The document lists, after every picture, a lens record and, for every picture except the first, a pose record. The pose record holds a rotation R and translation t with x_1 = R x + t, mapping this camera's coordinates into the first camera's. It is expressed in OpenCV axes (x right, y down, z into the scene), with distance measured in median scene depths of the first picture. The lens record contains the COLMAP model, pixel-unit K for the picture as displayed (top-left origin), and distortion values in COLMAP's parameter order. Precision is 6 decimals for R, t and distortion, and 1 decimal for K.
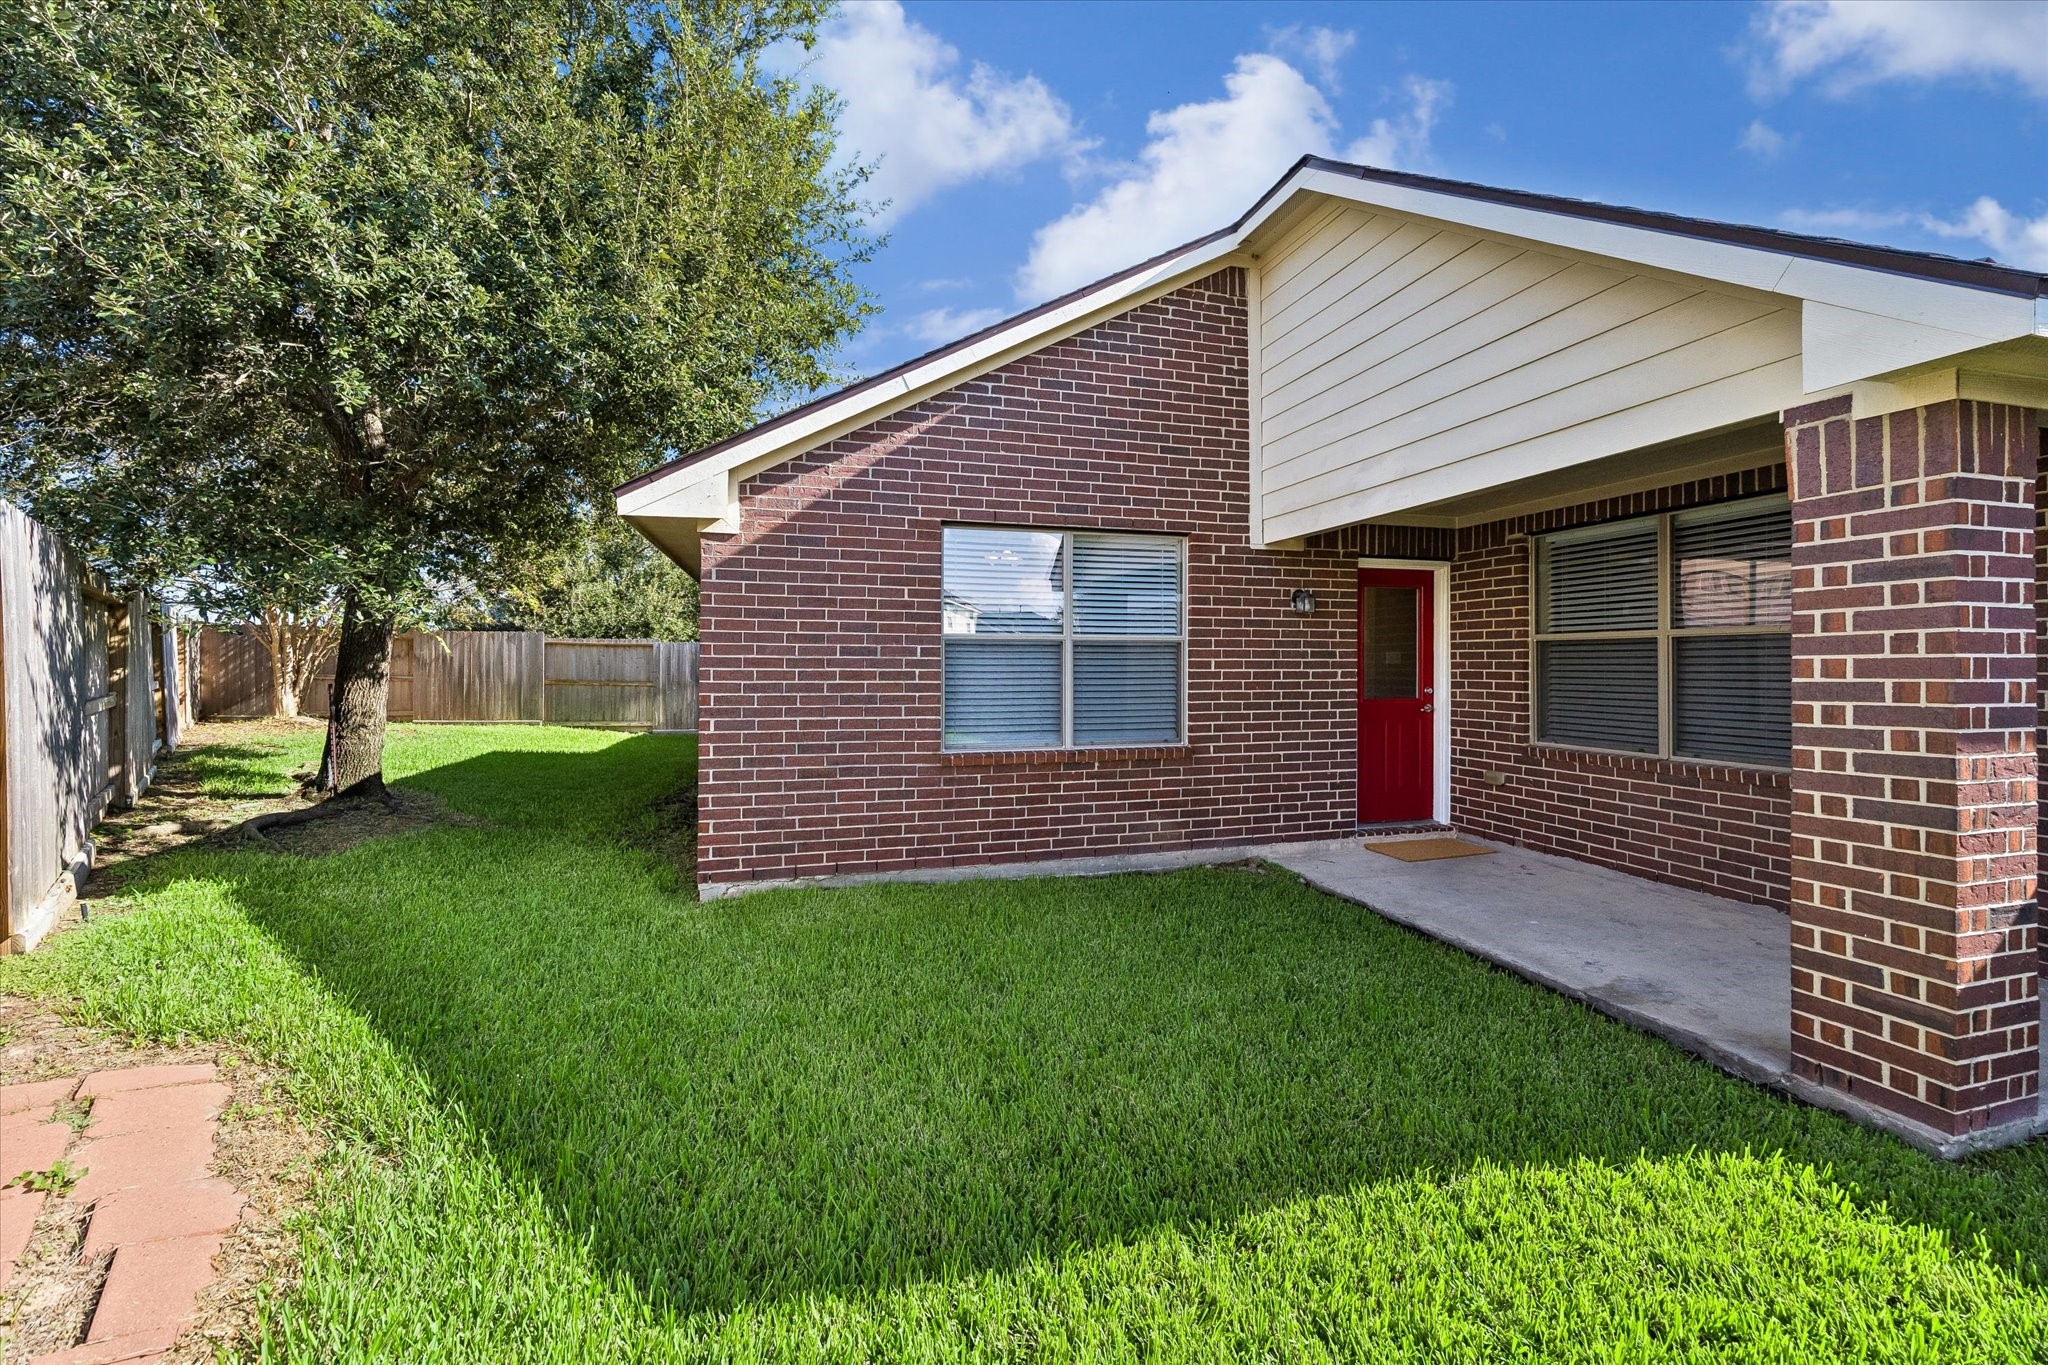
lens RADIAL K [[782.0, 0, 994.7], [0, 782.0, 658.0], [0, 0, 1]] dist [-0.006396, 0.000433]
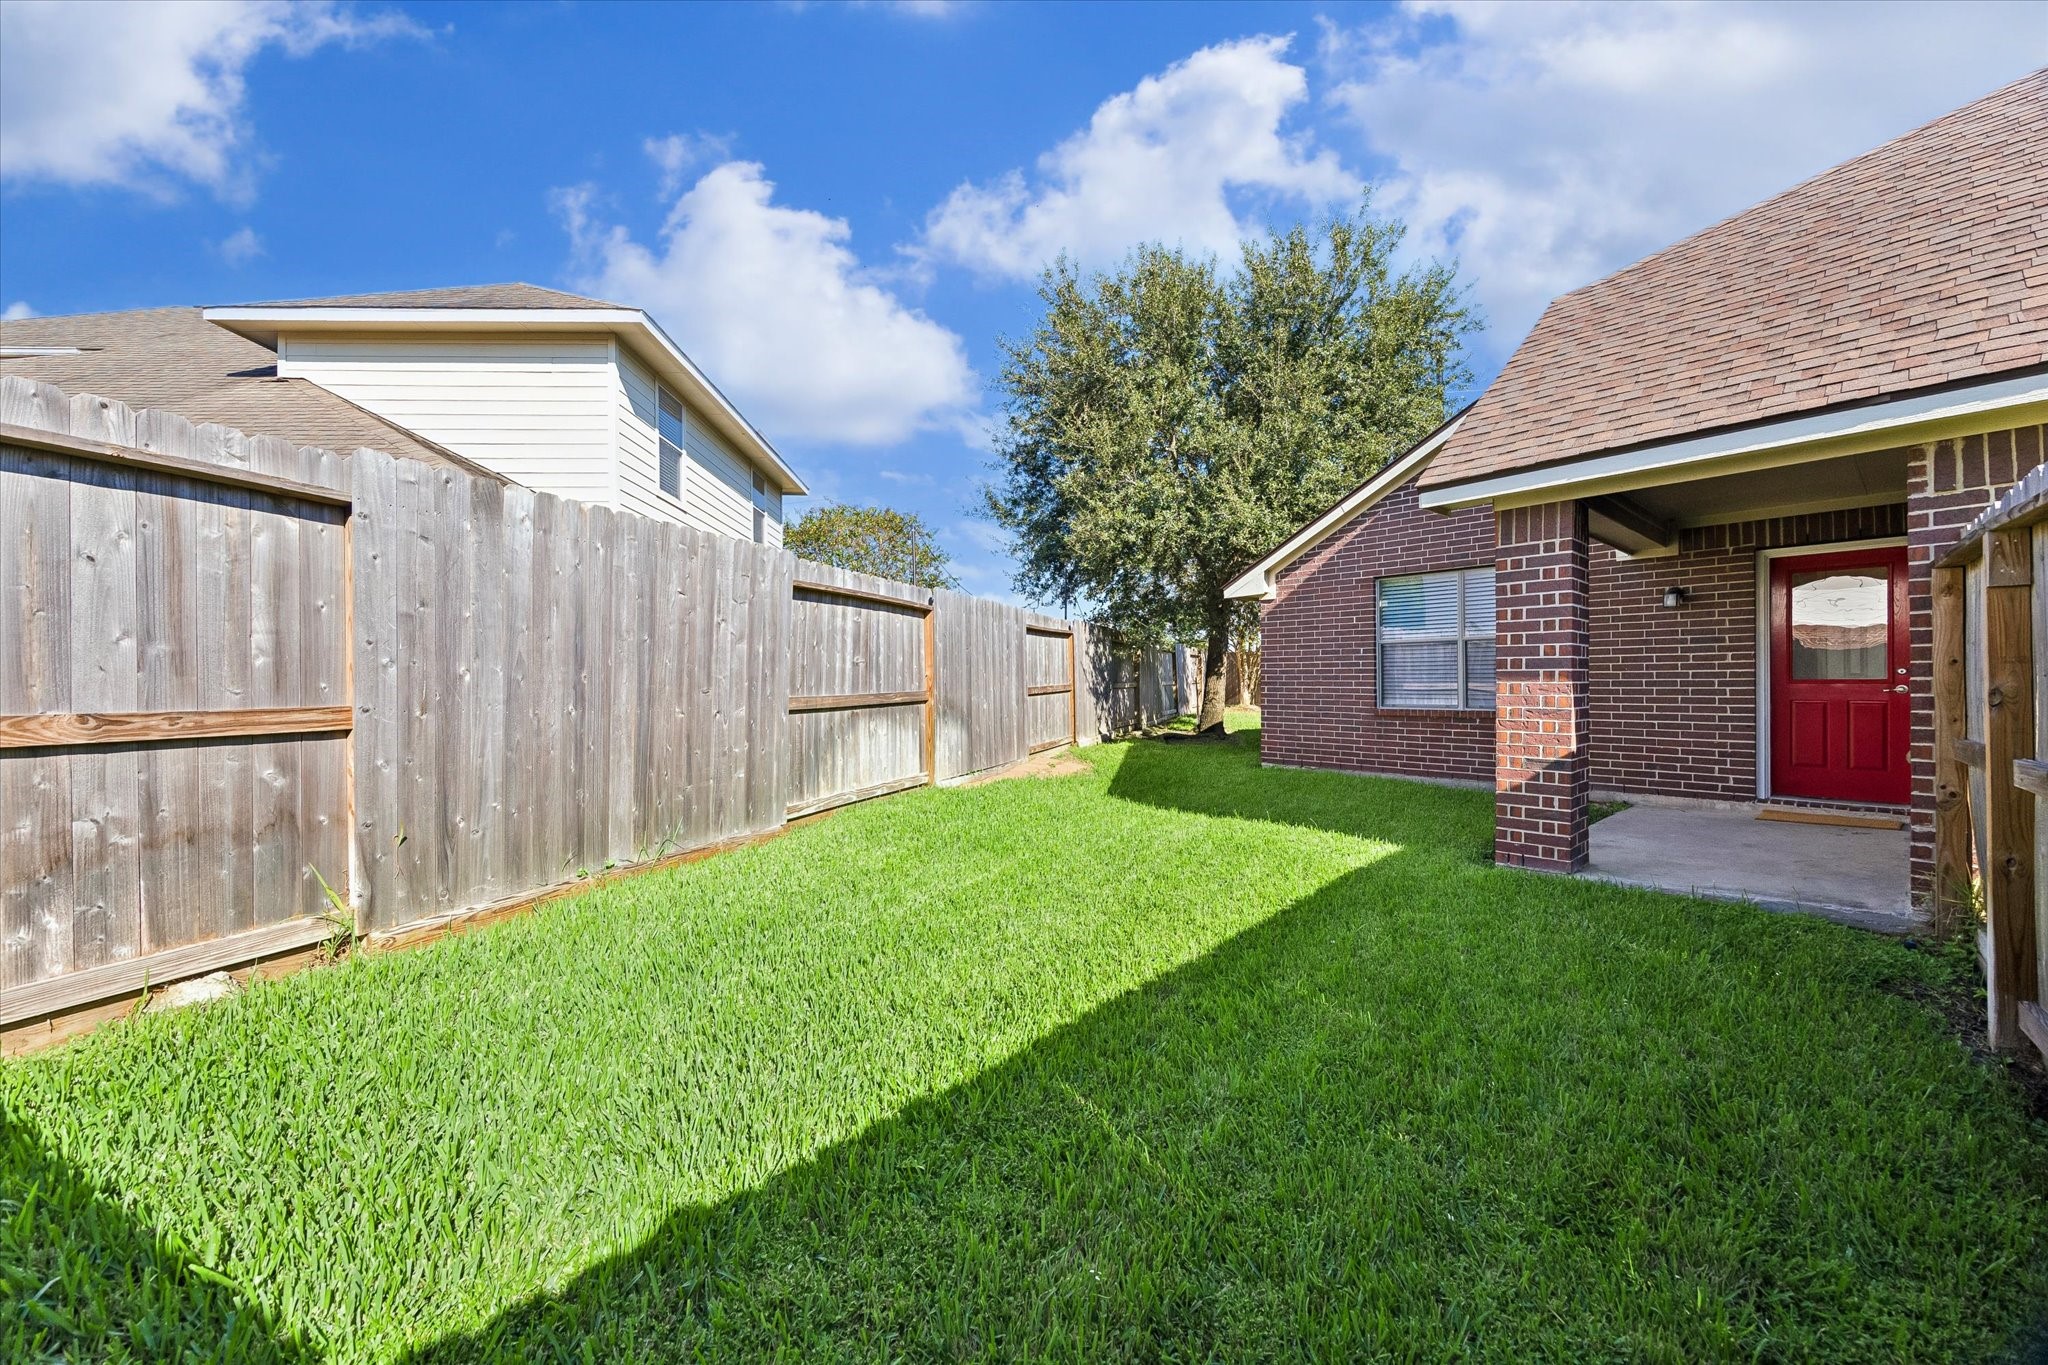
lens RADIAL K [[782.0, 0, 1023.9], [0, 782.0, 682.8], [0, 0, 1]] dist [-0.006396, 0.000433]
pose [[0.430264, -0.004112, -0.902694, 1.093427], [0.012672, 0.999919, 0.001485, 0.047349], [0.902614, -0.012078, 0.430281, -0.445328]]
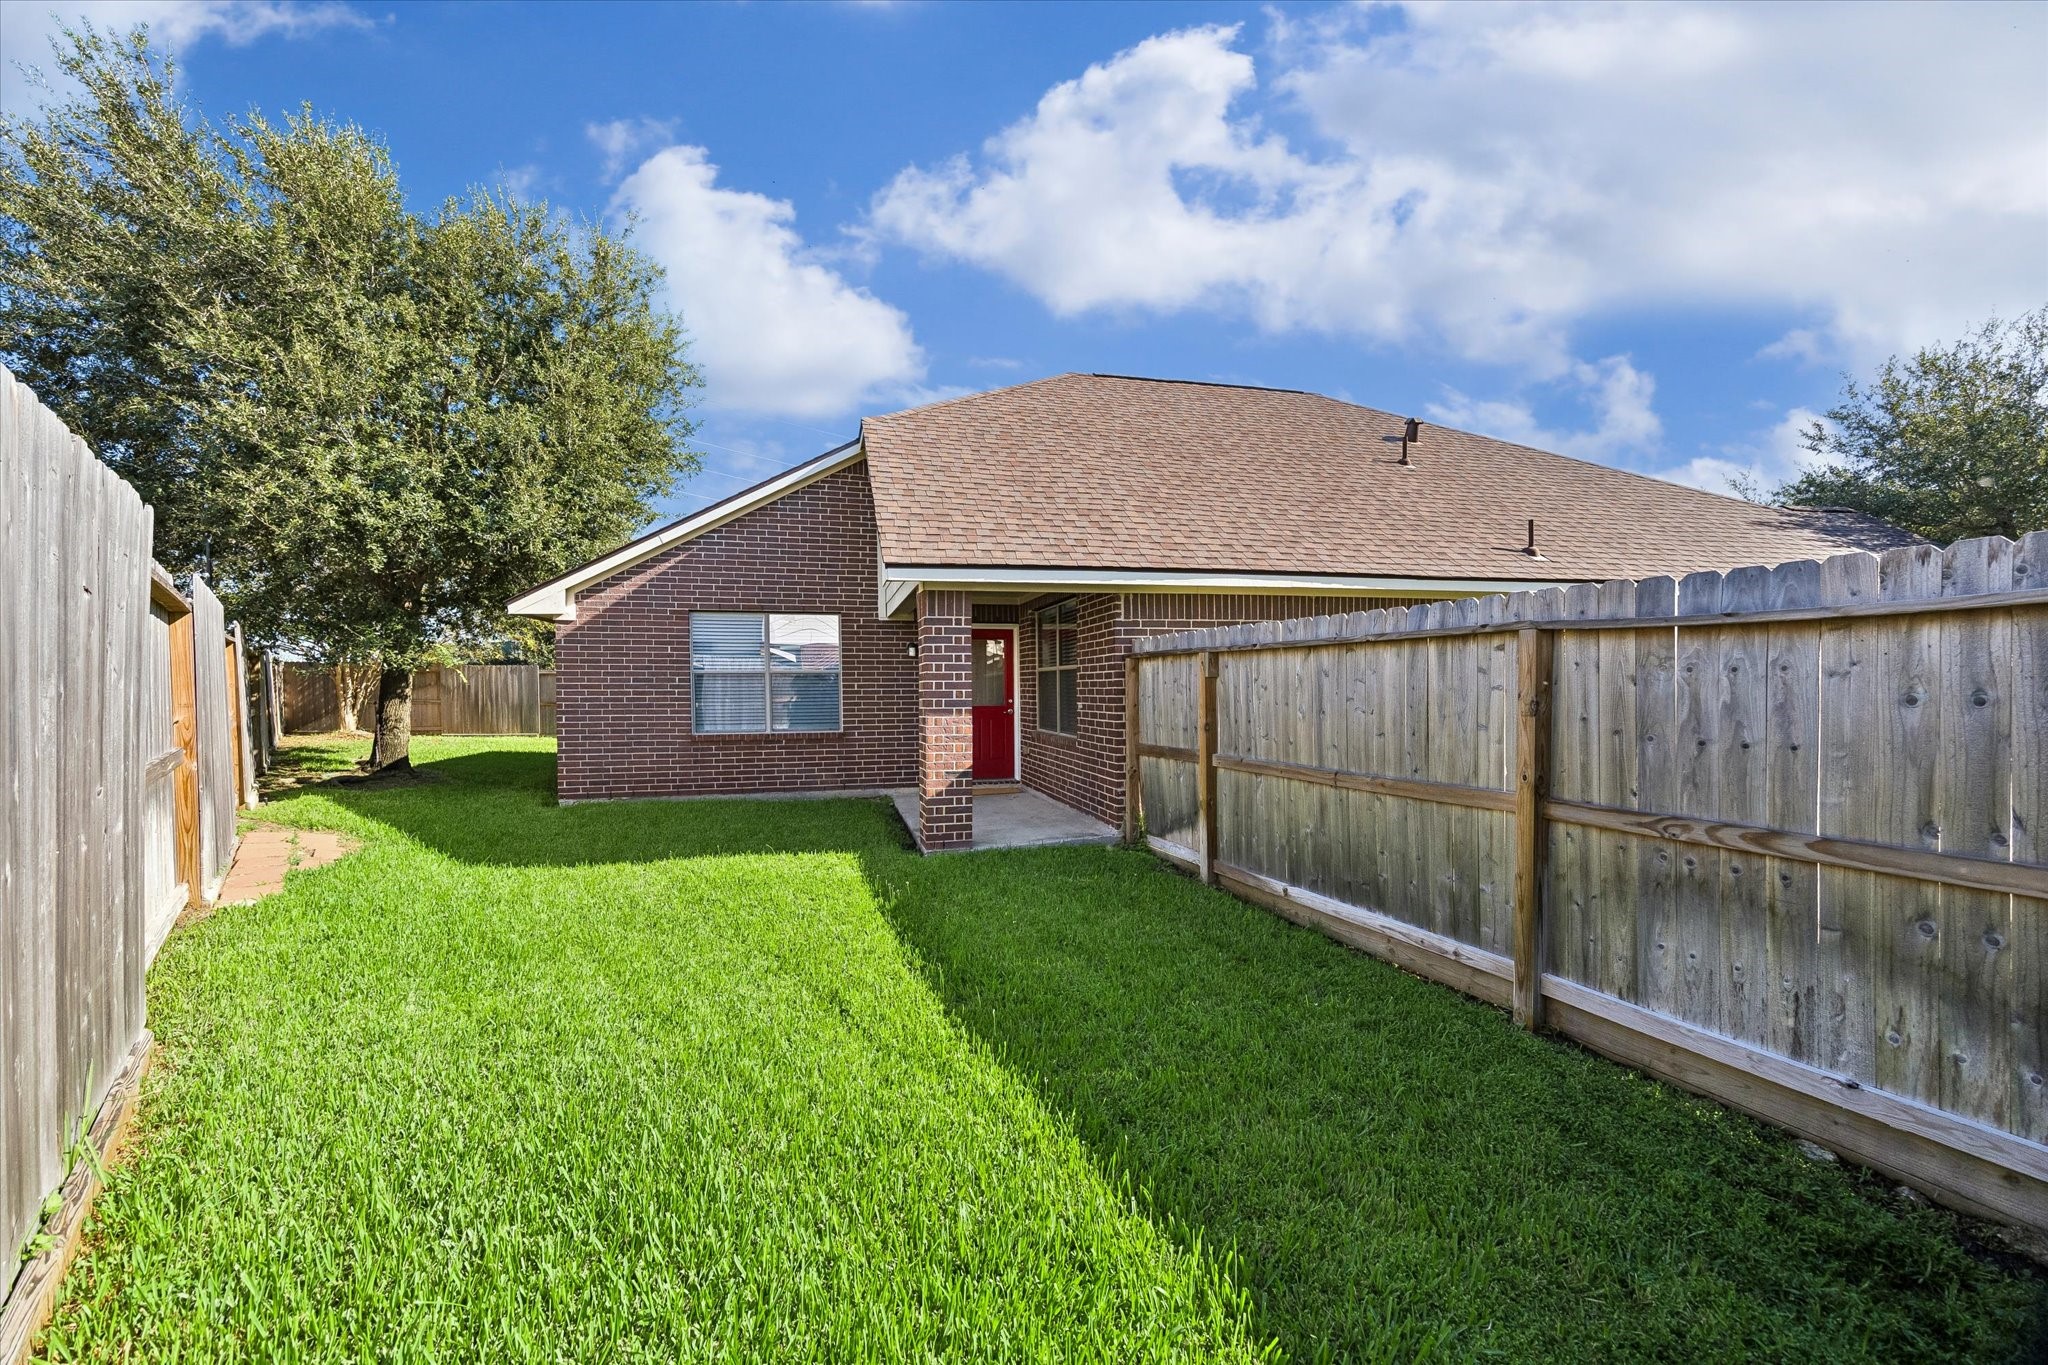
lens RADIAL K [[782.0, 0, 1004.7], [0, 782.0, 707.7], [0, 0, 1]] dist [-0.006396, 0.000433]
pose [[0.999392, -0.006191, -0.034324, 0.685896], [0.007301, 0.999451, 0.032320, 0.002320], [0.034105, -0.032551, 0.998888, -0.773180]]
